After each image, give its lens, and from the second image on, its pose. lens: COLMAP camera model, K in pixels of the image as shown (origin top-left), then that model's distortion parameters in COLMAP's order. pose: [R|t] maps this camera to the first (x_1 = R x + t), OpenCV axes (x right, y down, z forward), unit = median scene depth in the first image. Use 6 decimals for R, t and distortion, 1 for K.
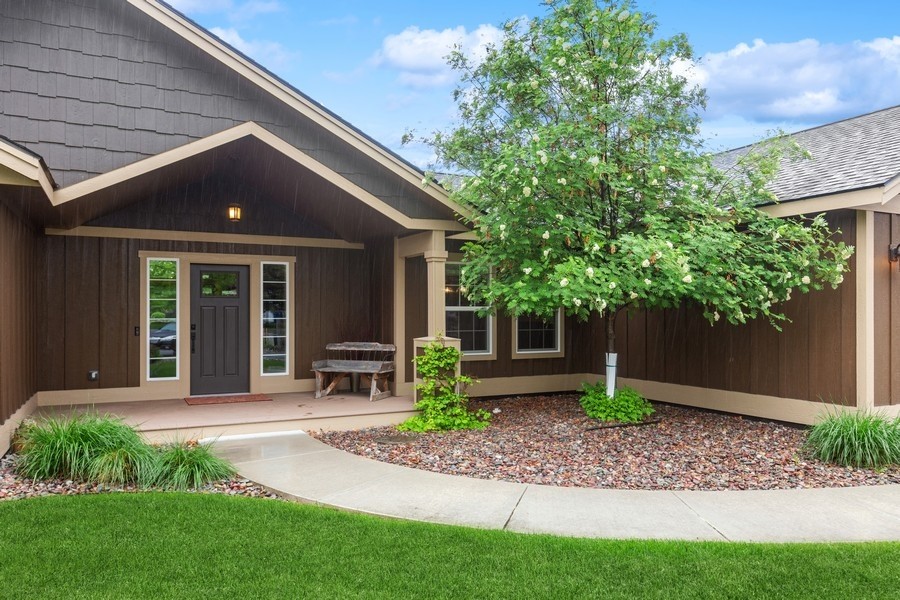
lens RADIAL K [[668.1, 0, 450.7], [0, 668.1, 303.1], [0, 0, 1]] dist [0.001652, -0.000242]
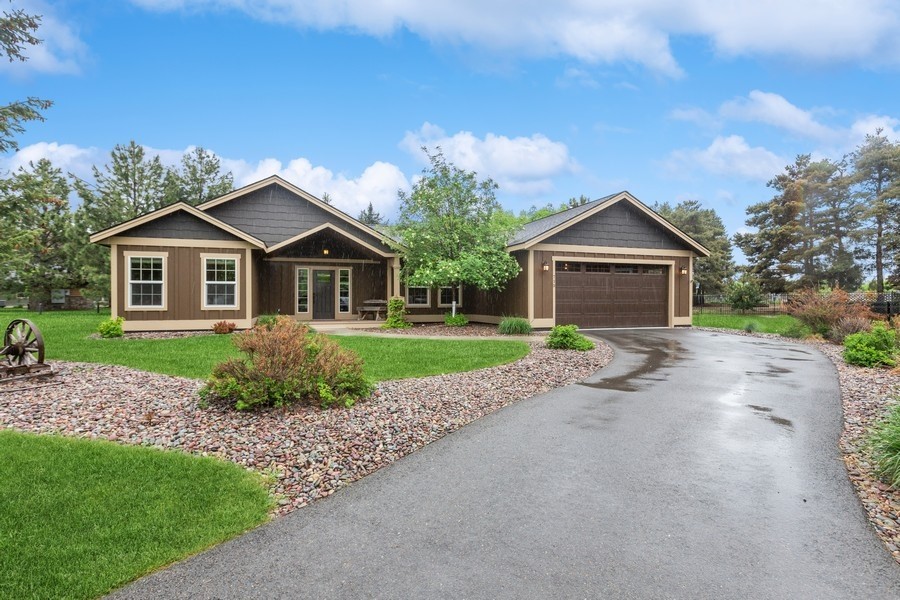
lens RADIAL K [[458.1, 0, 447.9], [0, 458.1, 295.5], [0, 0, 1]] dist [0.003405, 0.000136]
pose [[0.989975, -0.000298, -0.141244, 0.416178], [0.000823, 0.999993, 0.003656, 0.037242], [0.141242, -0.003736, 0.989968, -0.759572]]
